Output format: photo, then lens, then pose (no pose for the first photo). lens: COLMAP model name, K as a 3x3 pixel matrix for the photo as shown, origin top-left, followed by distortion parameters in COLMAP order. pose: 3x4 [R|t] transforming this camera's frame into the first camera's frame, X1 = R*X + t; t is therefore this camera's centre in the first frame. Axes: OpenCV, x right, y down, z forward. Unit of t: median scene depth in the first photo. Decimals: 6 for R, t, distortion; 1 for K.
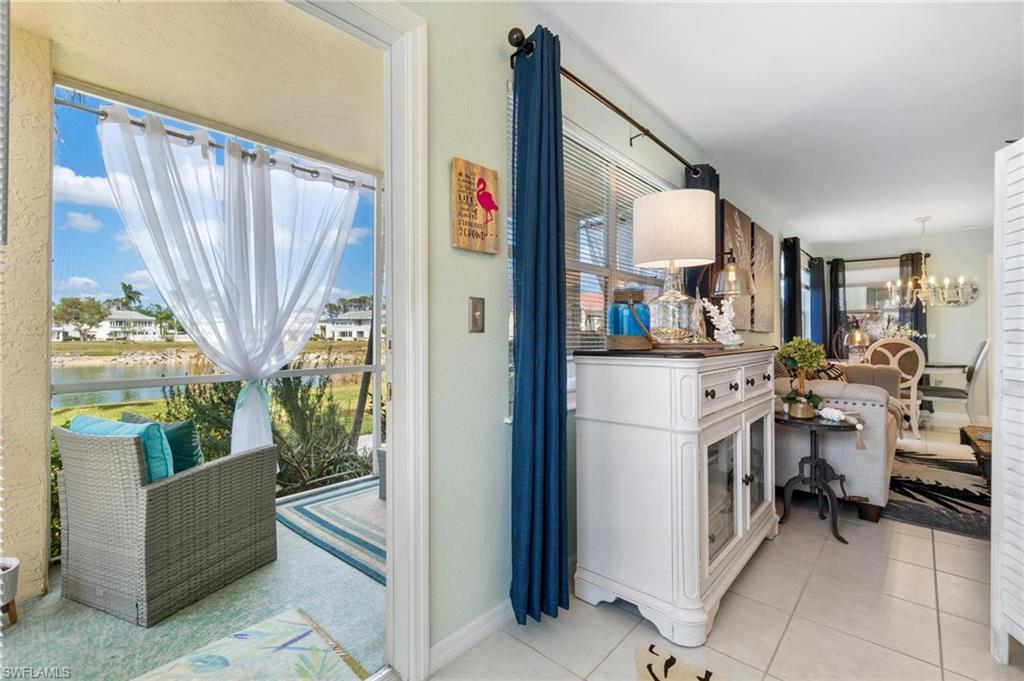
lens RADIAL K [[449.2, 0, 510.9], [0, 449.2, 332.2], [0, 0, 1]] dist [-0.004165, 0.000270]
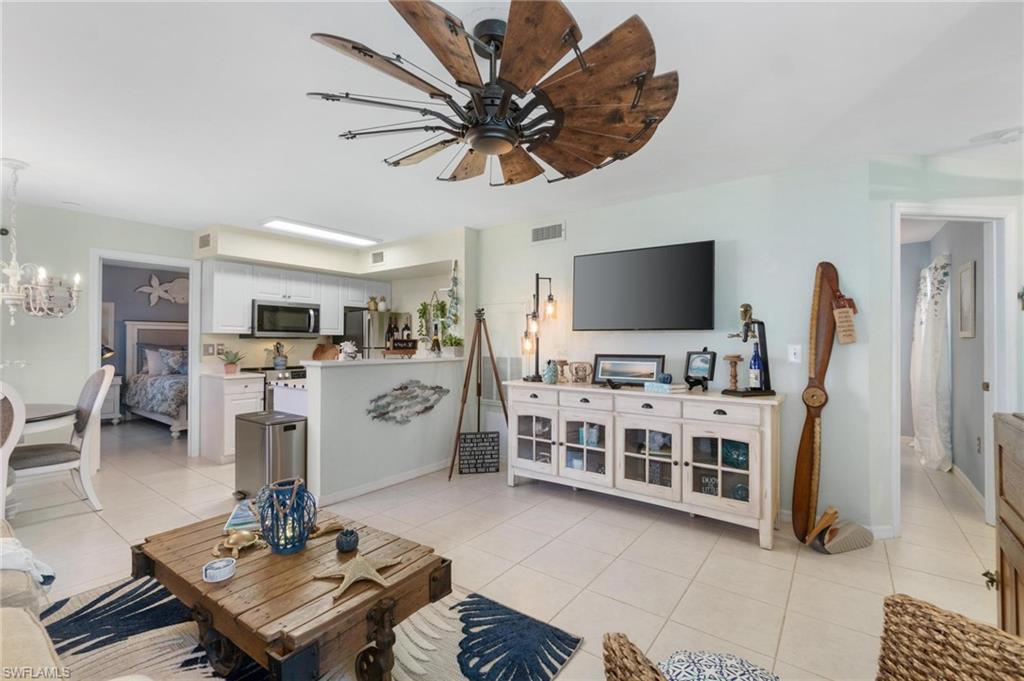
lens RADIAL K [[449.2, 0, 506.8], [0, 449.2, 339.9], [0, 0, 1]] dist [-0.004165, 0.000270]
pose [[-0.093834, 0.008504, 0.995552, 0.297840], [-0.012007, 0.999881, -0.009673, -0.028667], [-0.995515, -0.012862, -0.093721, 0.433089]]
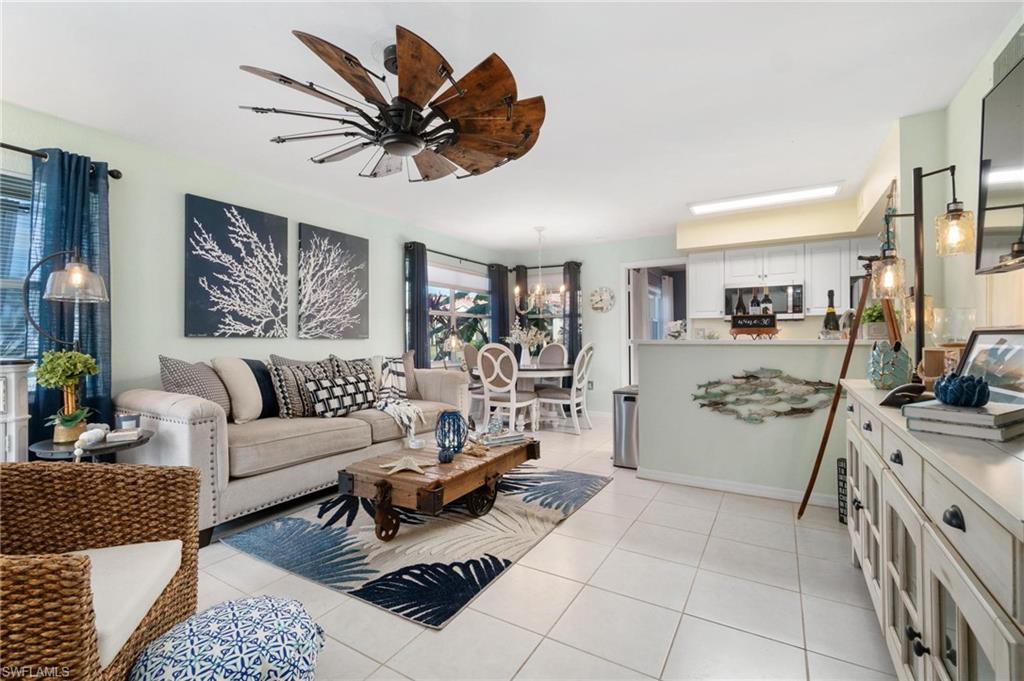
lens RADIAL K [[449.2, 0, 502.2], [0, 449.2, 342.3], [0, 0, 1]] dist [-0.004165, 0.000270]
pose [[0.982095, -0.004540, 0.188331, 0.663136], [0.000557, 0.999775, 0.021196, -0.010085], [-0.188385, -0.020712, 0.981877, -0.027408]]
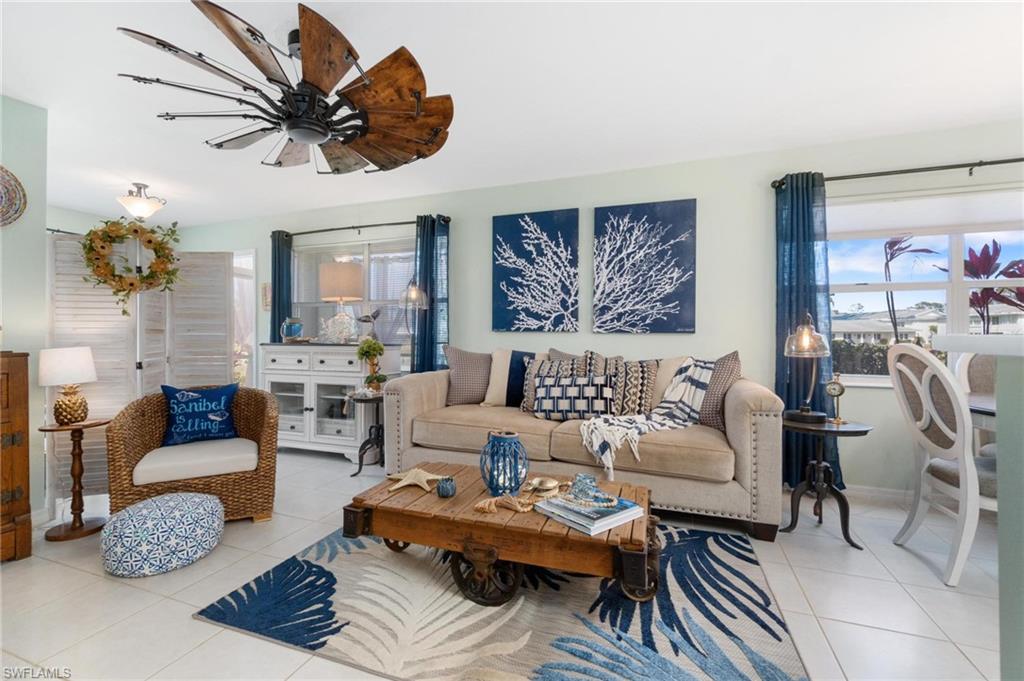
lens RADIAL K [[449.2, 0, 504.1], [0, 449.2, 333.4], [0, 0, 1]] dist [-0.004165, 0.000270]
pose [[0.364875, -0.004918, -0.931044, 1.108817], [0.008061, 0.999965, -0.002122, 0.001409], [0.931022, -0.006731, 0.364902, 0.430353]]
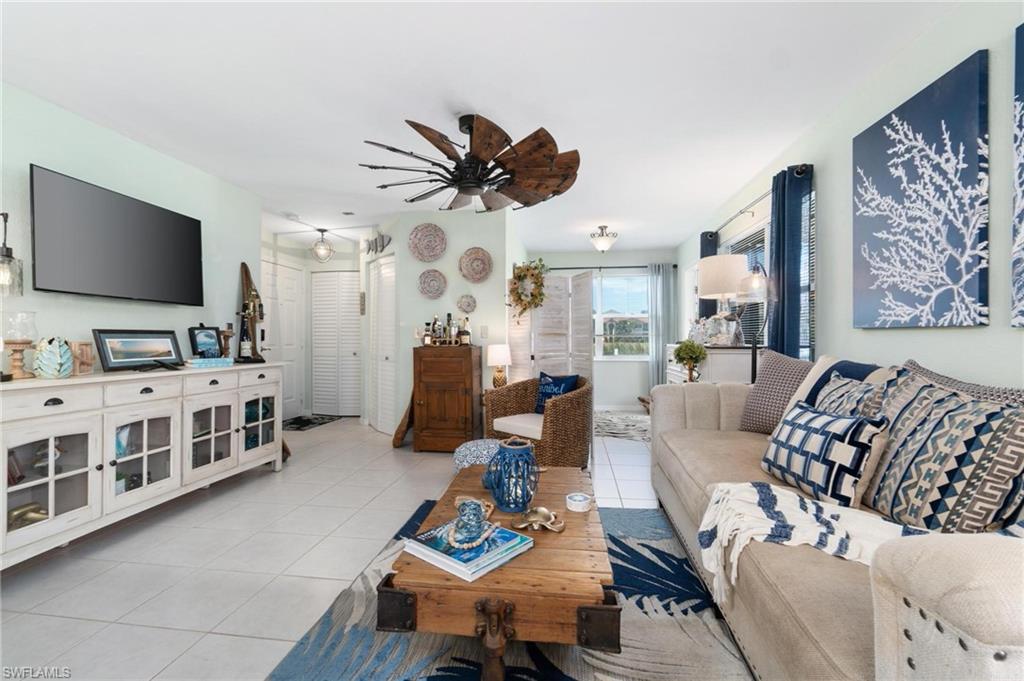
lens RADIAL K [[449.2, 0, 504.7], [0, 449.2, 340.5], [0, 0, 1]] dist [-0.004165, 0.000270]
pose [[-0.830866, 0.008249, -0.556411, 0.935255], [0.011060, 0.999937, -0.001691, 0.005551], [0.556362, -0.007559, -0.830906, 0.911478]]
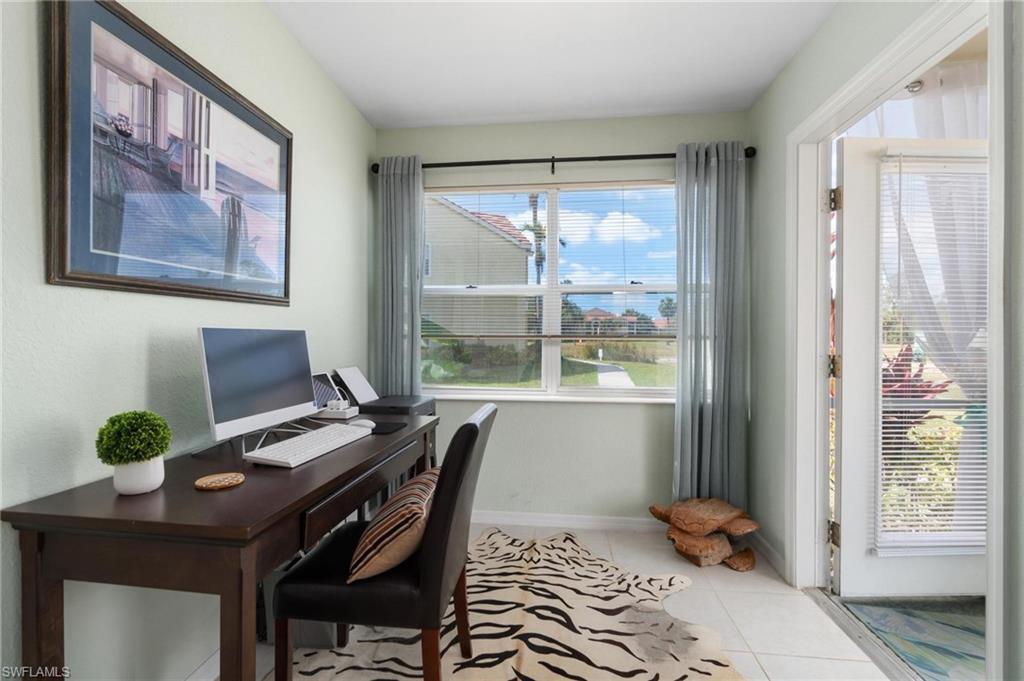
lens RADIAL K [[449.2, 0, 504.1], [0, 449.2, 337.8], [0, 0, 1]] dist [-0.004165, 0.000270]
pose [[-0.813904, 0.002915, -0.580992, 0.262254], [0.005319, 0.999983, -0.002433, -0.005978], [0.580975, -0.005070, -0.813905, 0.313329]]
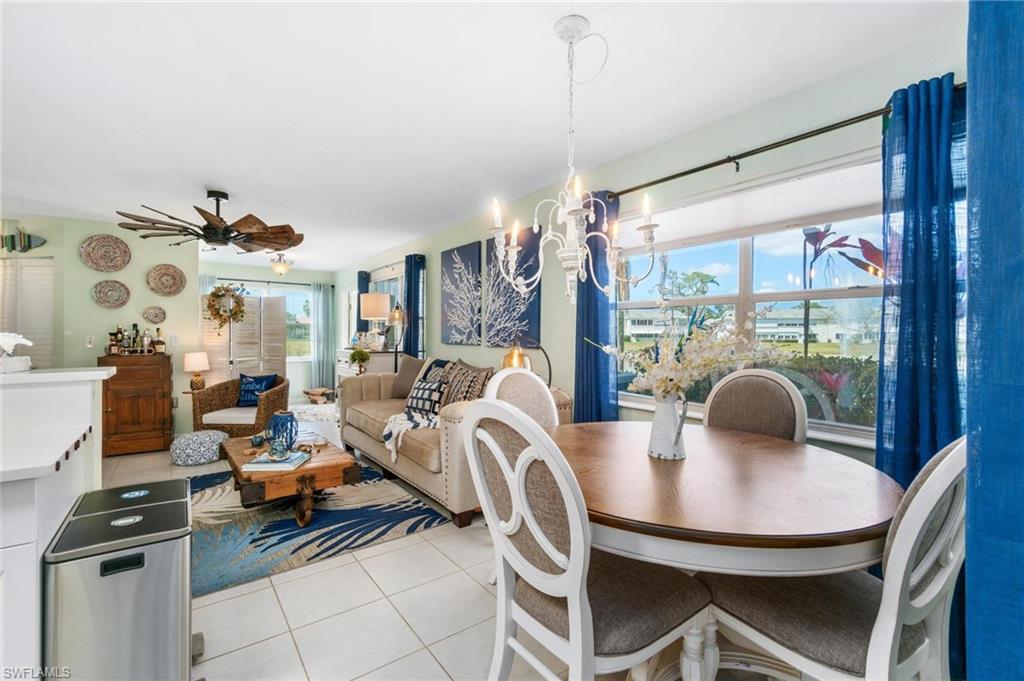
lens RADIAL K [[449.2, 0, 505.2], [0, 449.2, 334.8], [0, 0, 1]] dist [-0.004165, 0.000270]
pose [[-0.194417, 0.000631, -0.980919, 1.325530], [0.008767, 0.999961, -0.001094, -0.021744], [0.980880, -0.008812, -0.194415, 1.060335]]
